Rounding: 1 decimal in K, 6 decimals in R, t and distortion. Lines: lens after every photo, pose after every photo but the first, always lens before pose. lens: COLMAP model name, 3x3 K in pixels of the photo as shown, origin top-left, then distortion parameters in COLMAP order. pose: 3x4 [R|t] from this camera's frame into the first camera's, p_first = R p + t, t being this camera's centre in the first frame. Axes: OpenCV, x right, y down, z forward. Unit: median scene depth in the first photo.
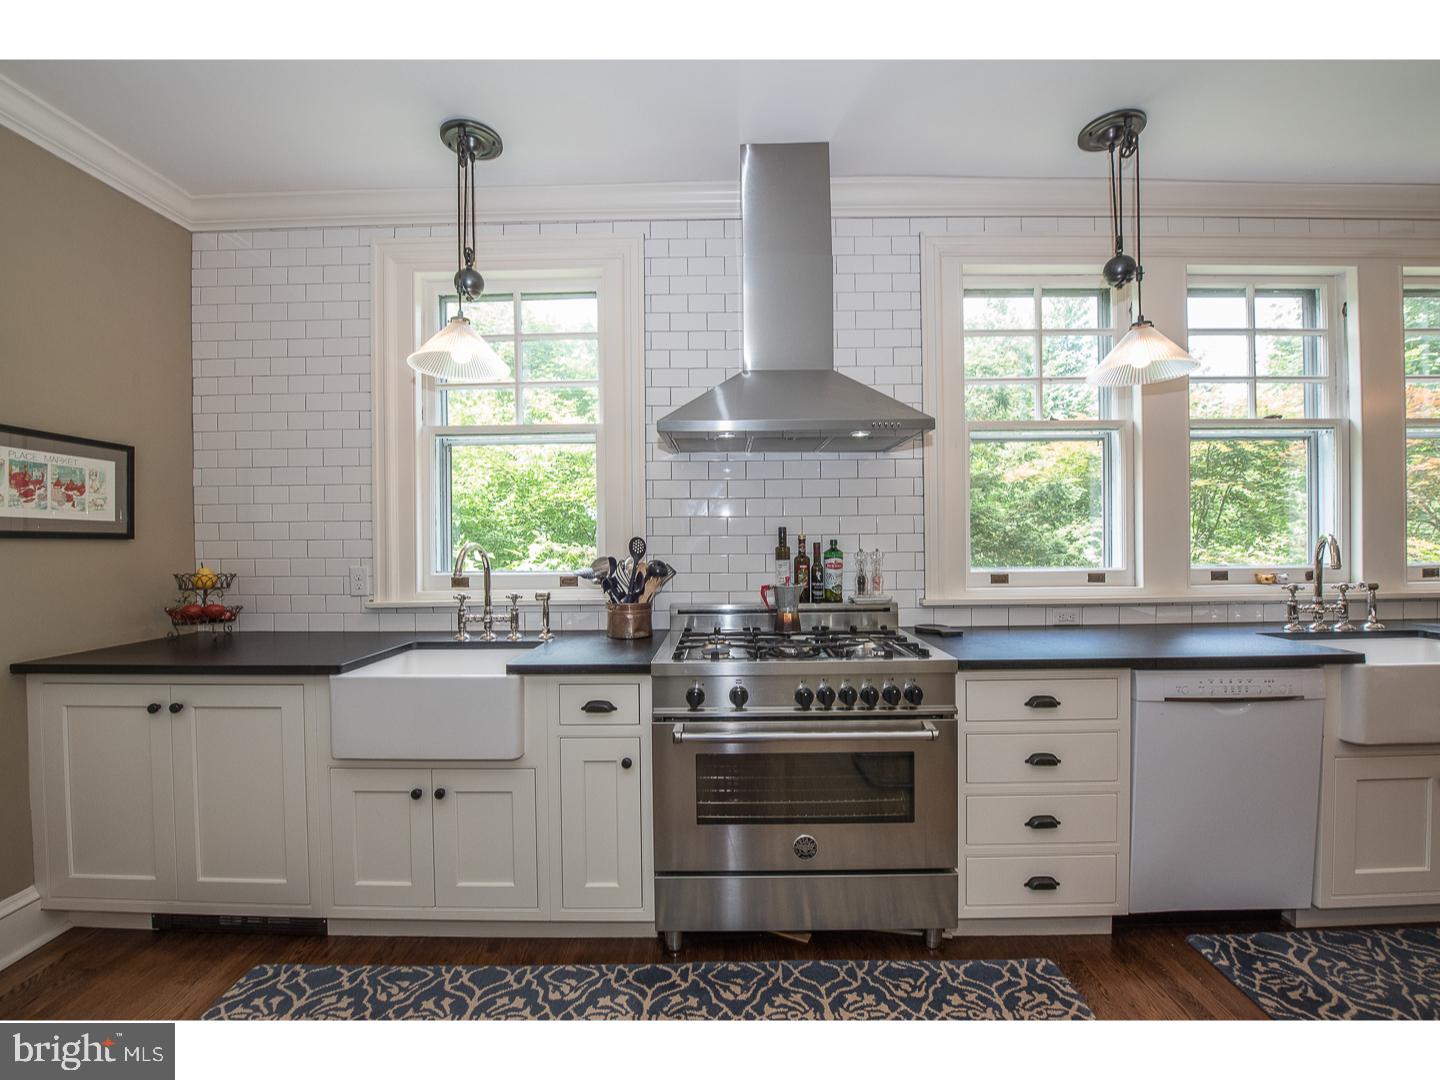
lens RADIAL K [[579.2, 0, 721.9], [0, 579.2, 540.1], [0, 0, 1]] dist [-0.016967, -0.000227]
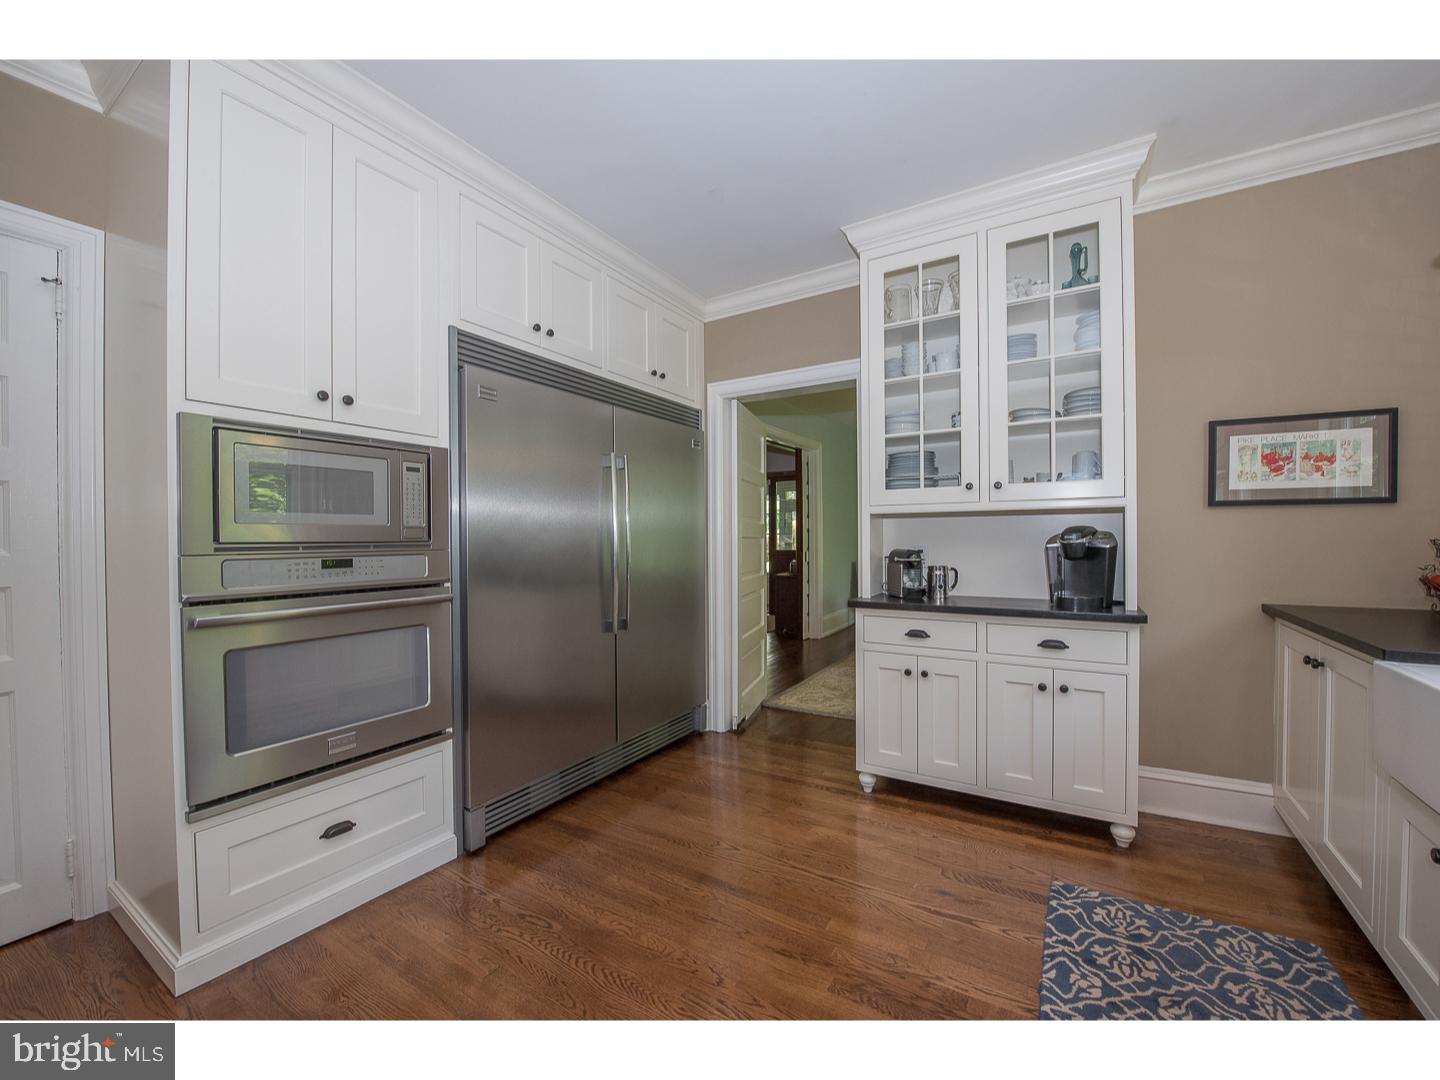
lens RADIAL K [[579.2, 0, 714.2], [0, 579.2, 543.8], [0, 0, 1]] dist [-0.016967, -0.000227]
pose [[-0.533154, 0.020120, -0.845779, 0.453736], [0.009889, 0.999797, 0.017550, 0.044362], [0.845960, 0.000993, -0.533245, 0.579088]]
